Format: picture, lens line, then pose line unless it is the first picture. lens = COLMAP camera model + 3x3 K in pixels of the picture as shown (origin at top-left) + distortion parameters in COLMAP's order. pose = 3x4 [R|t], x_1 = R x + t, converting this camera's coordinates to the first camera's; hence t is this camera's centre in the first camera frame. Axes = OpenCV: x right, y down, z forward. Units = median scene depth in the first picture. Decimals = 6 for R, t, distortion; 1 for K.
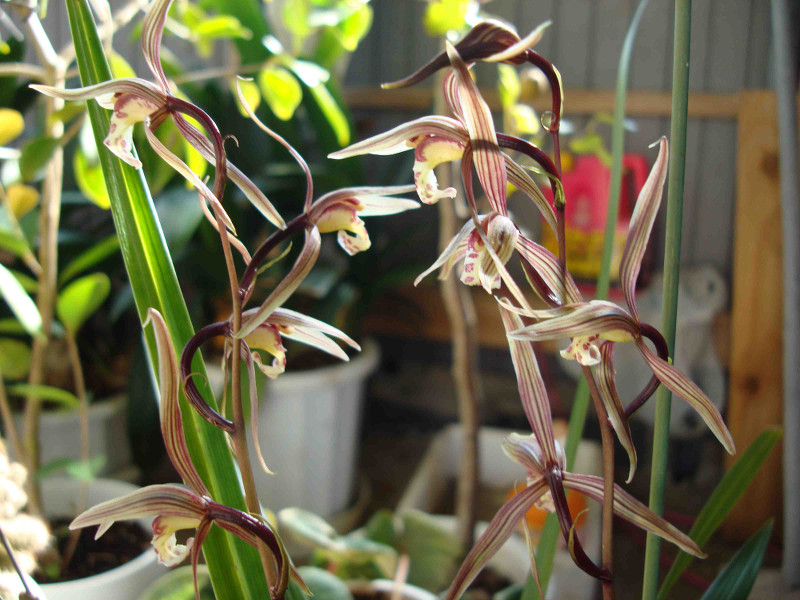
lens RADIAL K [[844.5, 0, 400.0], [0, 844.5, 300.0], [0, 0, 1]] dist [-0.125243, -0.001144]
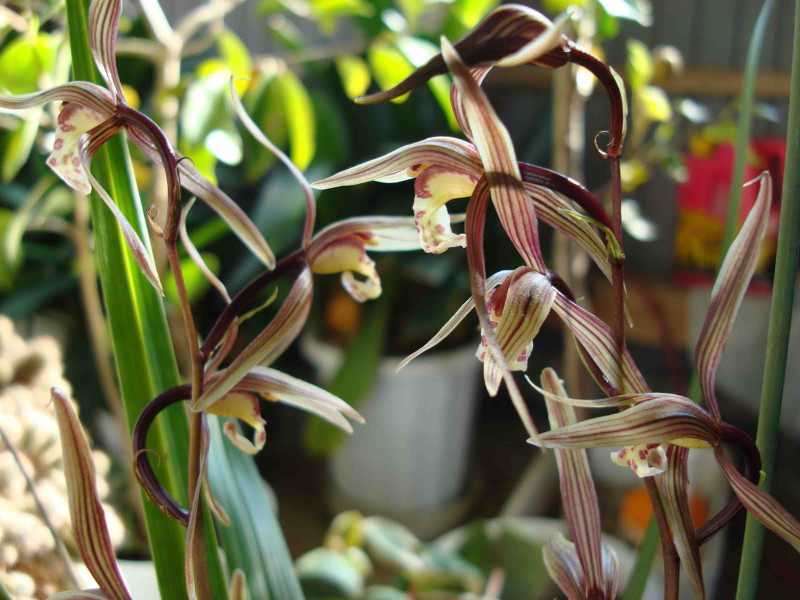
lens RADIAL K [[844.5, 0, 400.0], [0, 844.5, 300.0], [0, 0, 1]] dist [-0.125243, -0.001144]
pose [[0.986815, 0.041938, -0.156325, 0.118550], [-0.037463, 0.998803, 0.031462, -0.092682], [0.157457, -0.025191, 0.987204, 0.249938]]
